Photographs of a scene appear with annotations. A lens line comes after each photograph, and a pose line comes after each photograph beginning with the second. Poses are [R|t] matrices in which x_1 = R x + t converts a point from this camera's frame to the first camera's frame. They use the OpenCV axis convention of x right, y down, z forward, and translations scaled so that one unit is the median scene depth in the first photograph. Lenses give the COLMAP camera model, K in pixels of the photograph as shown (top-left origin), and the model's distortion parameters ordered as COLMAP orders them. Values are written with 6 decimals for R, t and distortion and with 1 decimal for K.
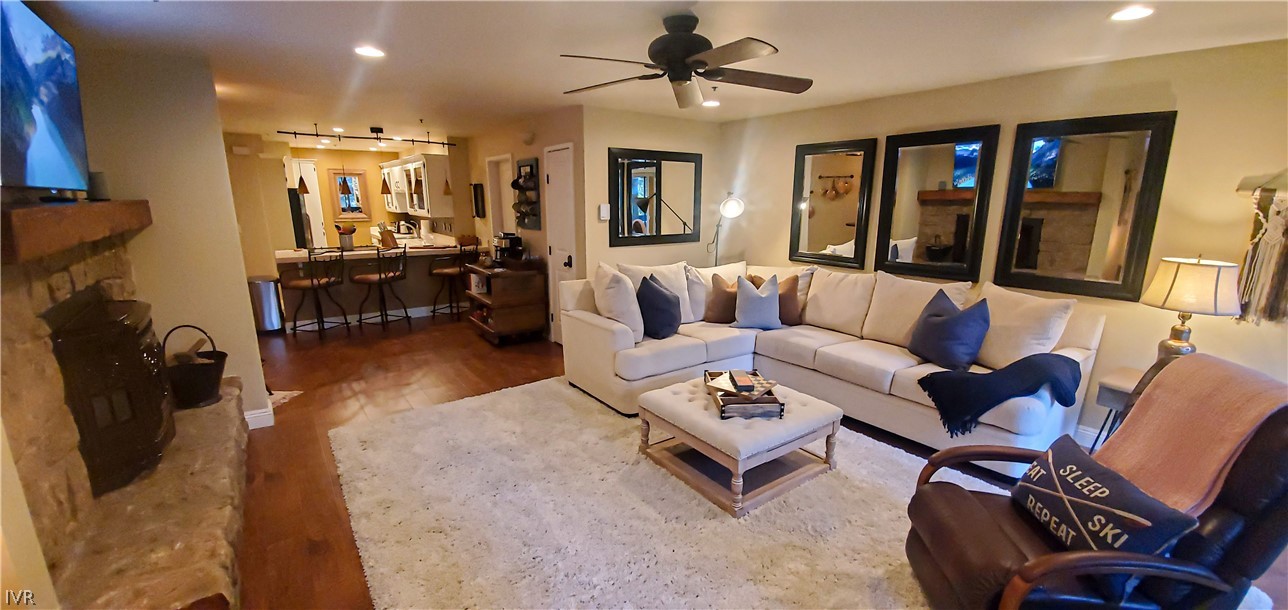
lens RADIAL K [[508.3, 0, 642.9], [0, 508.3, 321.1], [0, 0, 1]] dist [0.012214, -0.017858]
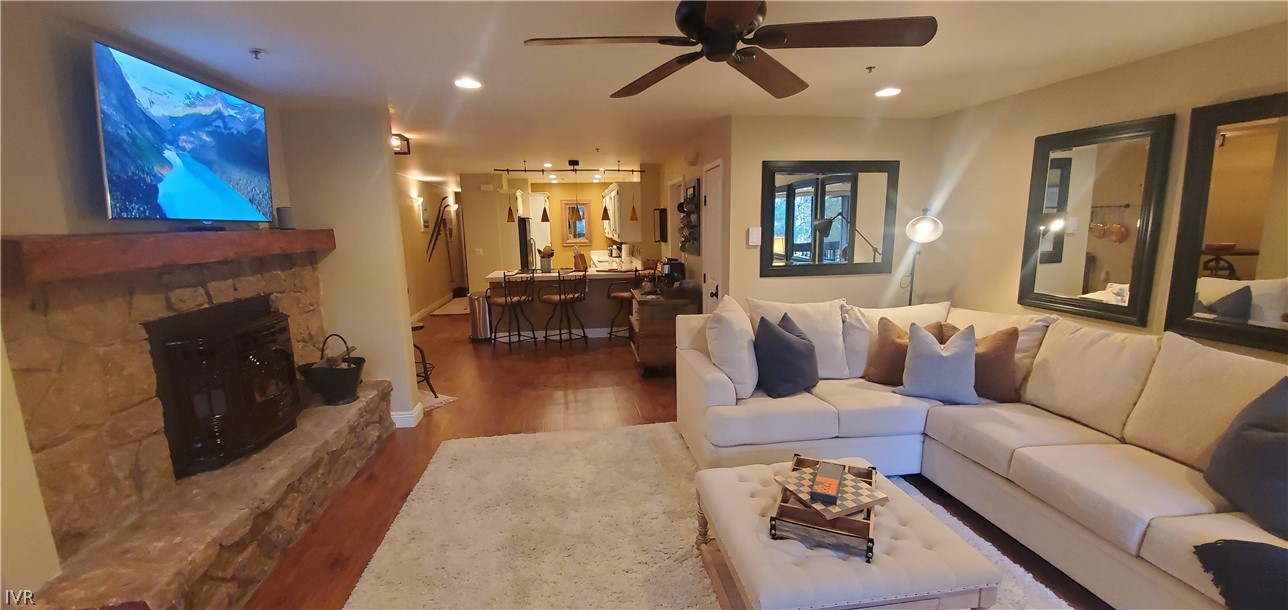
lens RADIAL K [[508.3, 0, 642.9], [0, 508.3, 321.1], [0, 0, 1]] dist [0.012214, -0.017858]
pose [[0.882639, 0.069986, -0.464811, 0.176592], [-0.090997, 0.995588, -0.022892, -0.037933], [0.461159, 0.062502, 0.885114, 0.176963]]
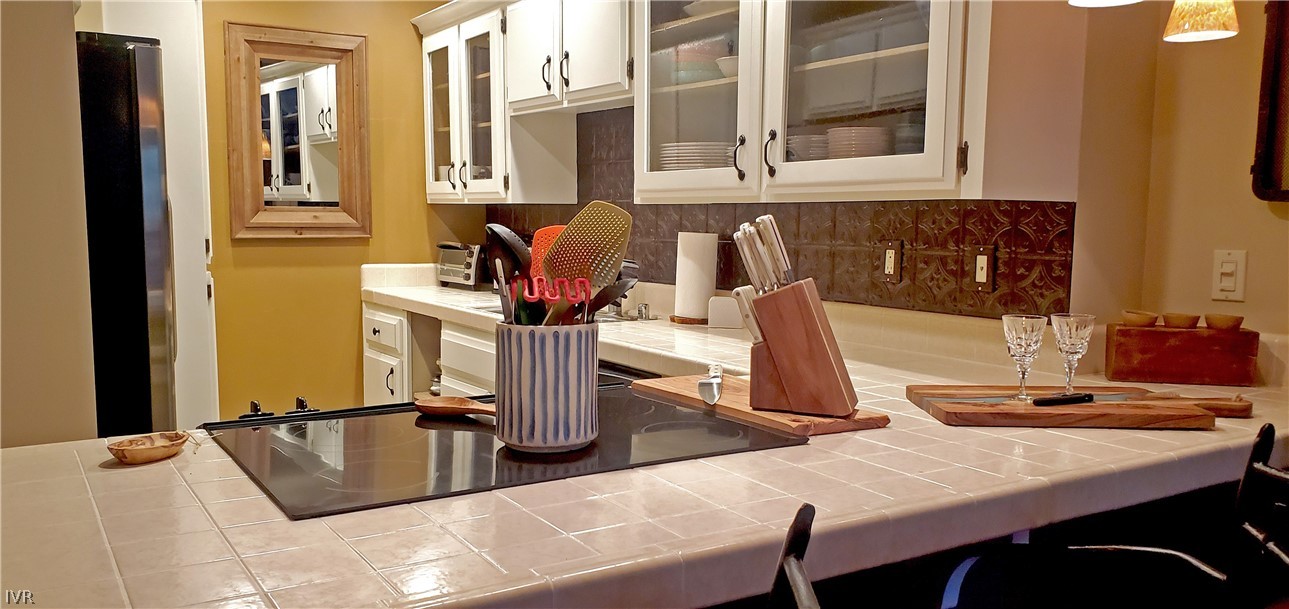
lens RADIAL K [[1015.4, 0, 644.5], [0, 1015.4, 304.5], [0, 0, 1]] dist [0.044038, 0.000317]
pose [[0.998096, 0.011551, -0.060593, -0.751876], [-0.020354, 0.988964, -0.146748, -0.193015], [0.058229, 0.147702, 0.987316, 1.062638]]
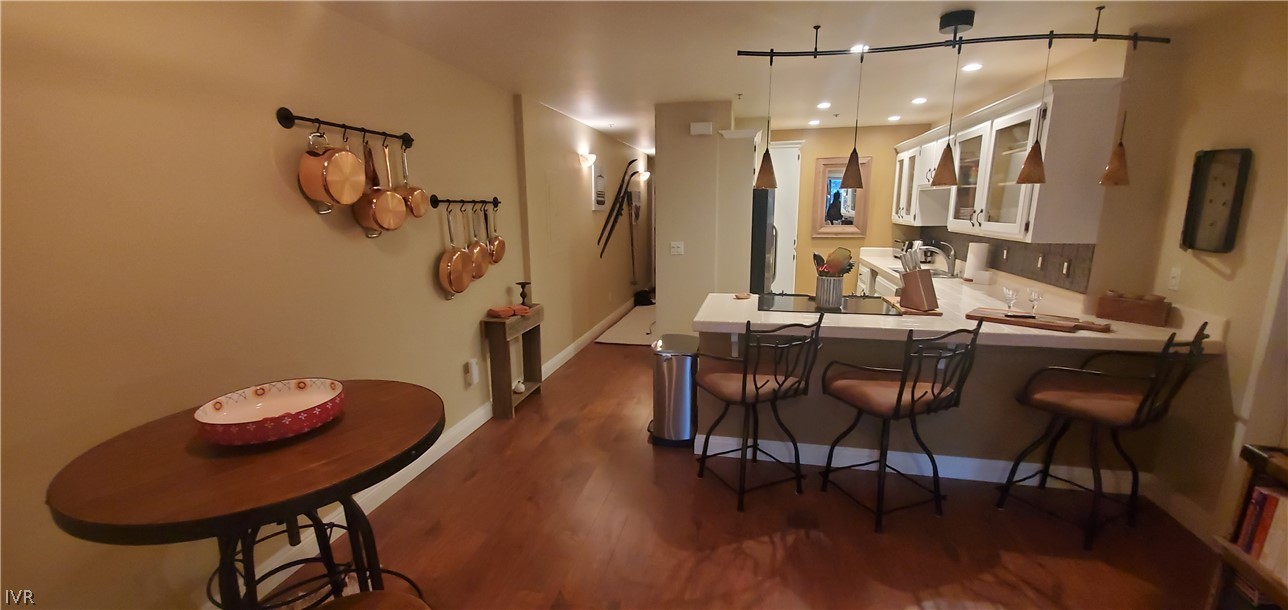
lens RADIAL K [[508.3, 0, 642.9], [0, 508.3, 321.1], [0, 0, 1]] dist [0.012214, -0.017858]
pose [[0.661742, 0.154013, -0.733742, -0.482699], [-0.164061, 0.984701, 0.058728, -0.177023], [0.731561, 0.081515, 0.676885, 0.776193]]
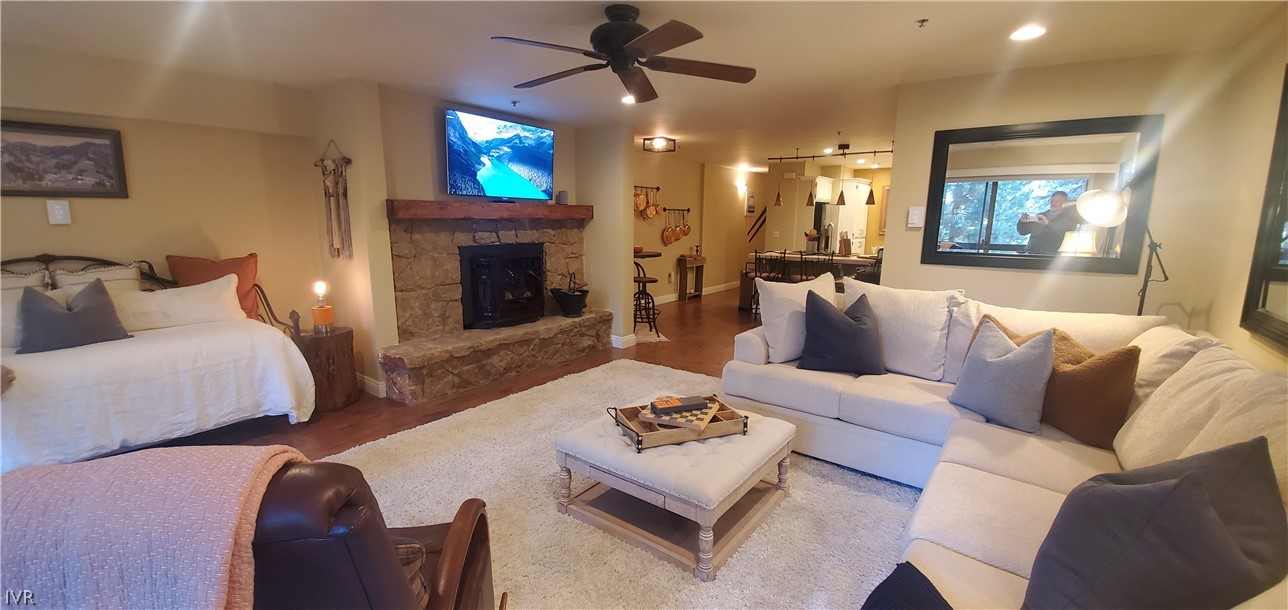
lens RADIAL K [[508.3, 0, 642.9], [0, 508.3, 321.1], [0, 0, 1]] dist [0.012214, -0.017858]
pose [[0.291706, 0.187295, -0.937992, 0.589474], [-0.228957, 0.965806, 0.121645, -0.065151], [0.928701, 0.179275, 0.324614, 0.419987]]
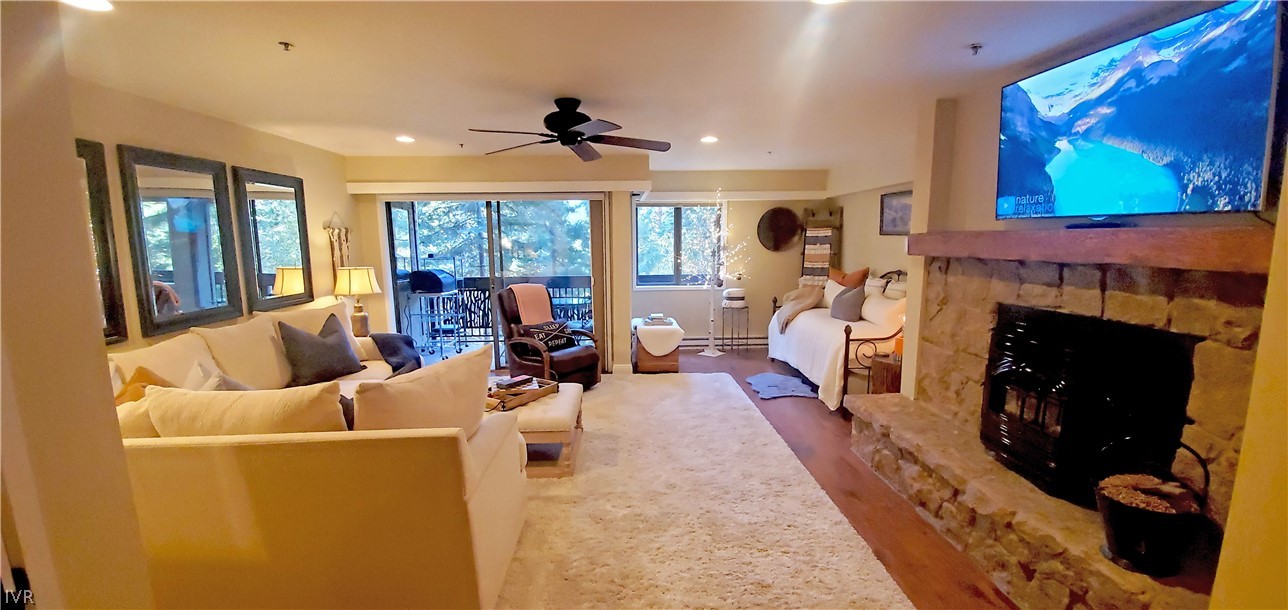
lens RADIAL K [[508.3, 0, 642.9], [0, 508.3, 321.1], [0, 0, 1]] dist [0.012214, -0.017858]
pose [[-0.852305, -0.082980, 0.516422, -0.423026], [0.125520, 0.926035, 0.355956, -0.251216], [-0.507761, 0.368204, -0.778848, 1.077007]]
